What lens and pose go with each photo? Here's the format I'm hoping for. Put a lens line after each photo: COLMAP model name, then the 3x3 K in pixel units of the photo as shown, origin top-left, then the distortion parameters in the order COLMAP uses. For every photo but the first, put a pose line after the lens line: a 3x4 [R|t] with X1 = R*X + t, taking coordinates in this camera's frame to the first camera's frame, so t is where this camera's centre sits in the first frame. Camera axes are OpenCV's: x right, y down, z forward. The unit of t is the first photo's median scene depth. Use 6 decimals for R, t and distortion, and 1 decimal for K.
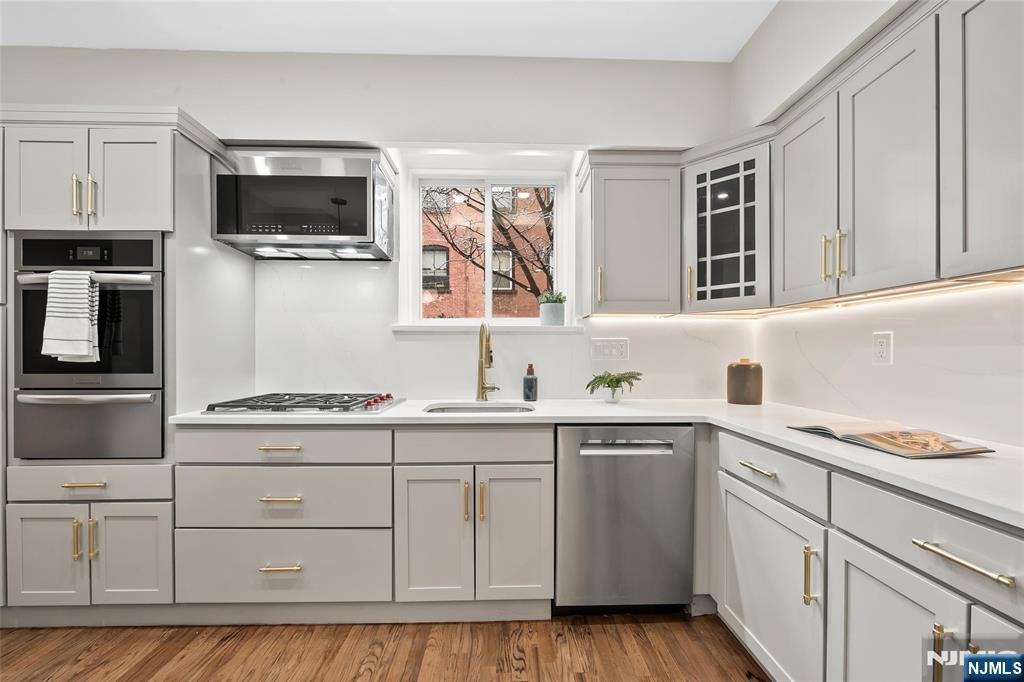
lens RADIAL K [[415.1, 0, 514.4], [0, 415.1, 355.2], [0, 0, 1]] dist [-0.009510, 0.000196]
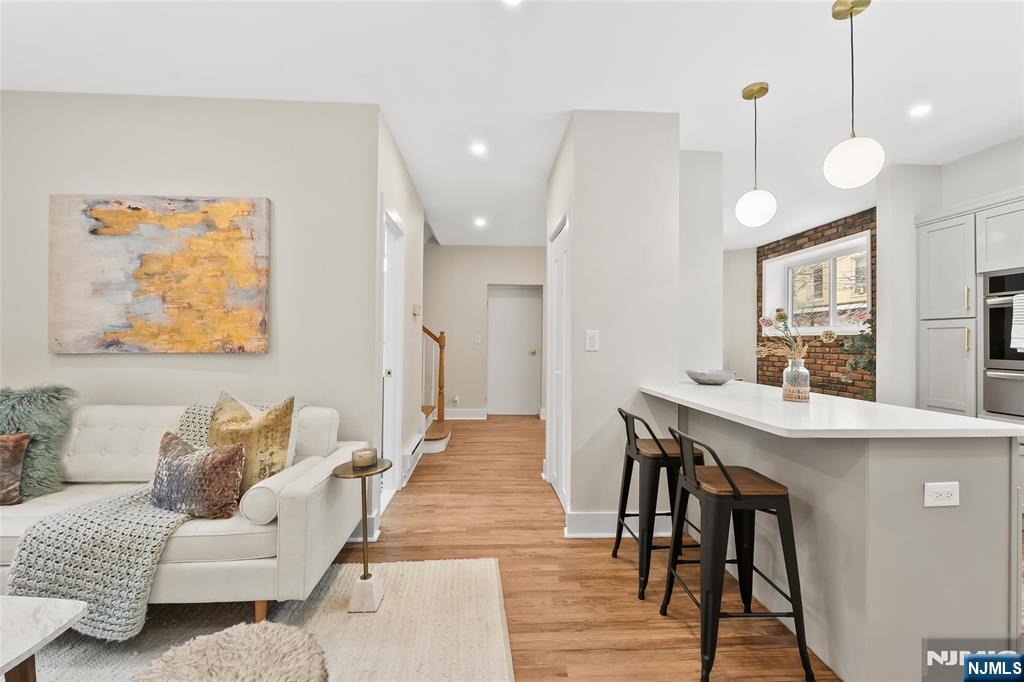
lens RADIAL K [[416.9, 0, 512.5], [0, 416.9, 339.0], [0, 0, 1]] dist [-0.012080, -0.000037]
pose [[0.027963, -0.007948, -0.999577, 0.379386], [-0.016896, 0.999822, -0.008423, 0.010213], [0.999466, 0.017124, 0.027824, -0.934561]]
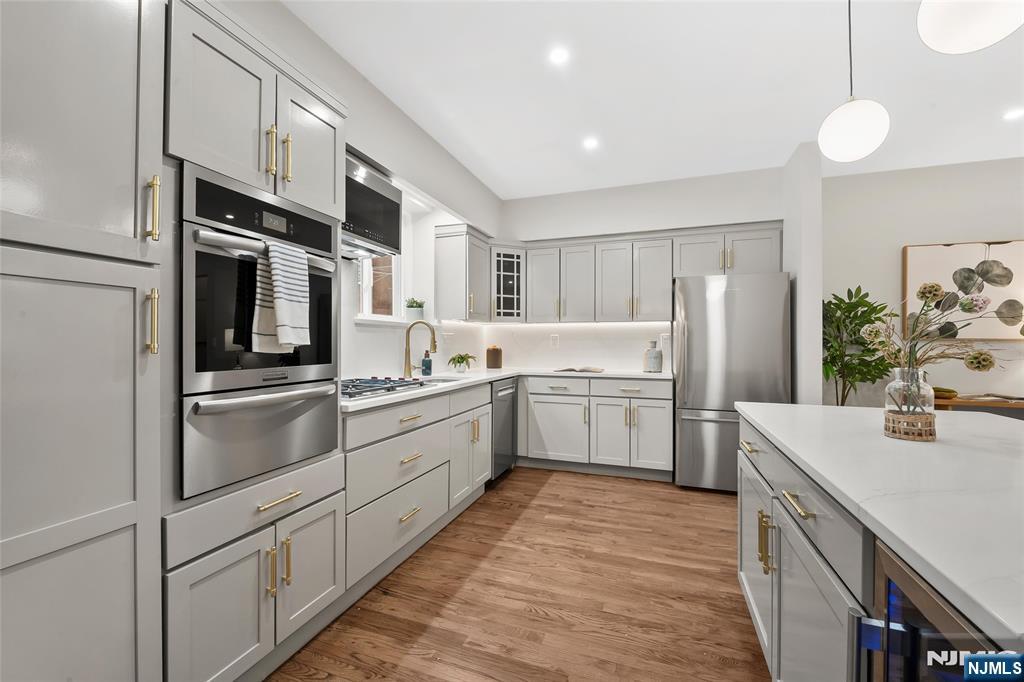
lens RADIAL K [[416.9, 0, 512.5], [0, 416.9, 339.0], [0, 0, 1]] dist [-0.012080, -0.000037]
pose [[0.363111, 0.008981, 0.931703, -1.624046], [0.002799, 0.999939, -0.010729, -0.001865], [-0.931742, 0.006504, 0.363064, 0.245529]]
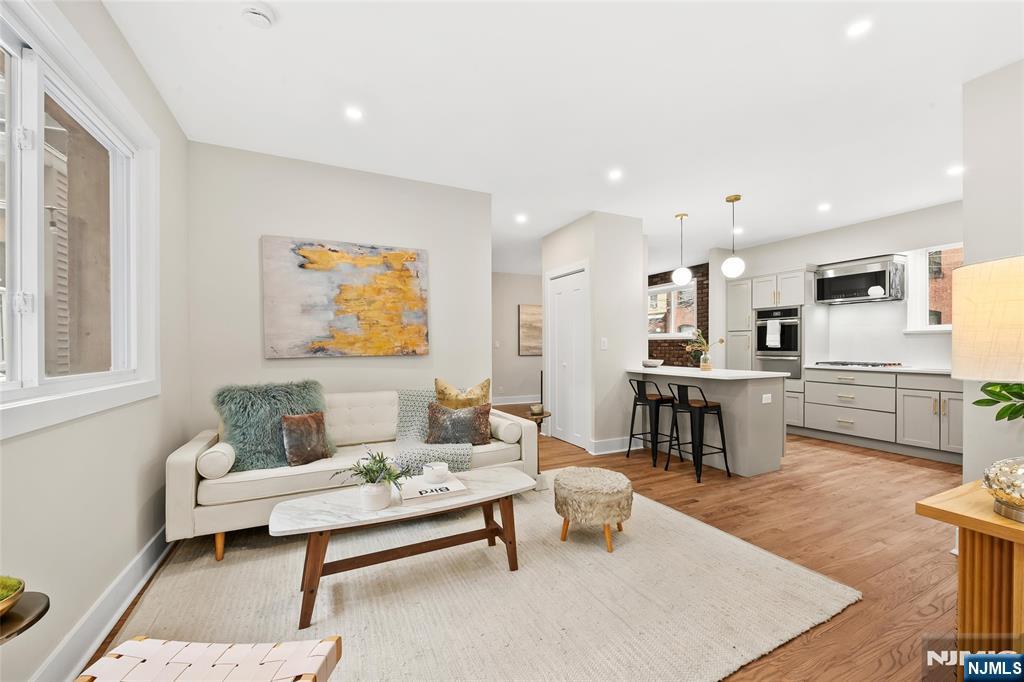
lens RADIAL K [[411.2, 0, 512.9], [0, 411.2, 348.2], [0, 0, 1]] dist [-0.001419, -0.000172]
pose [[0.417998, 0.004259, -0.908438, 1.021309], [-0.003663, 0.999989, 0.003003, 0.020268], [0.908440, 0.002072, 0.418009, -2.209507]]
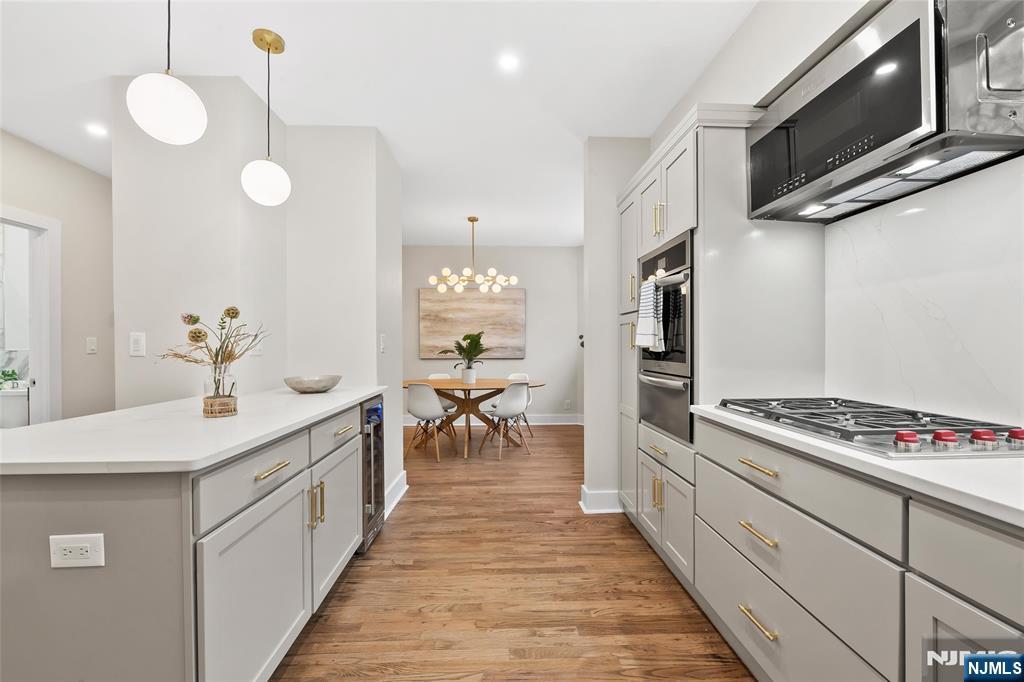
lens RADIAL K [[411.2, 0, 512.9], [0, 411.2, 348.2], [0, 0, 1]] dist [-0.001419, -0.000172]
pose [[0.015518, 0.008549, -0.999843, 0.194076], [-0.003069, 0.999959, 0.008502, -0.003078], [0.999875, 0.002936, 0.015544, 0.522820]]
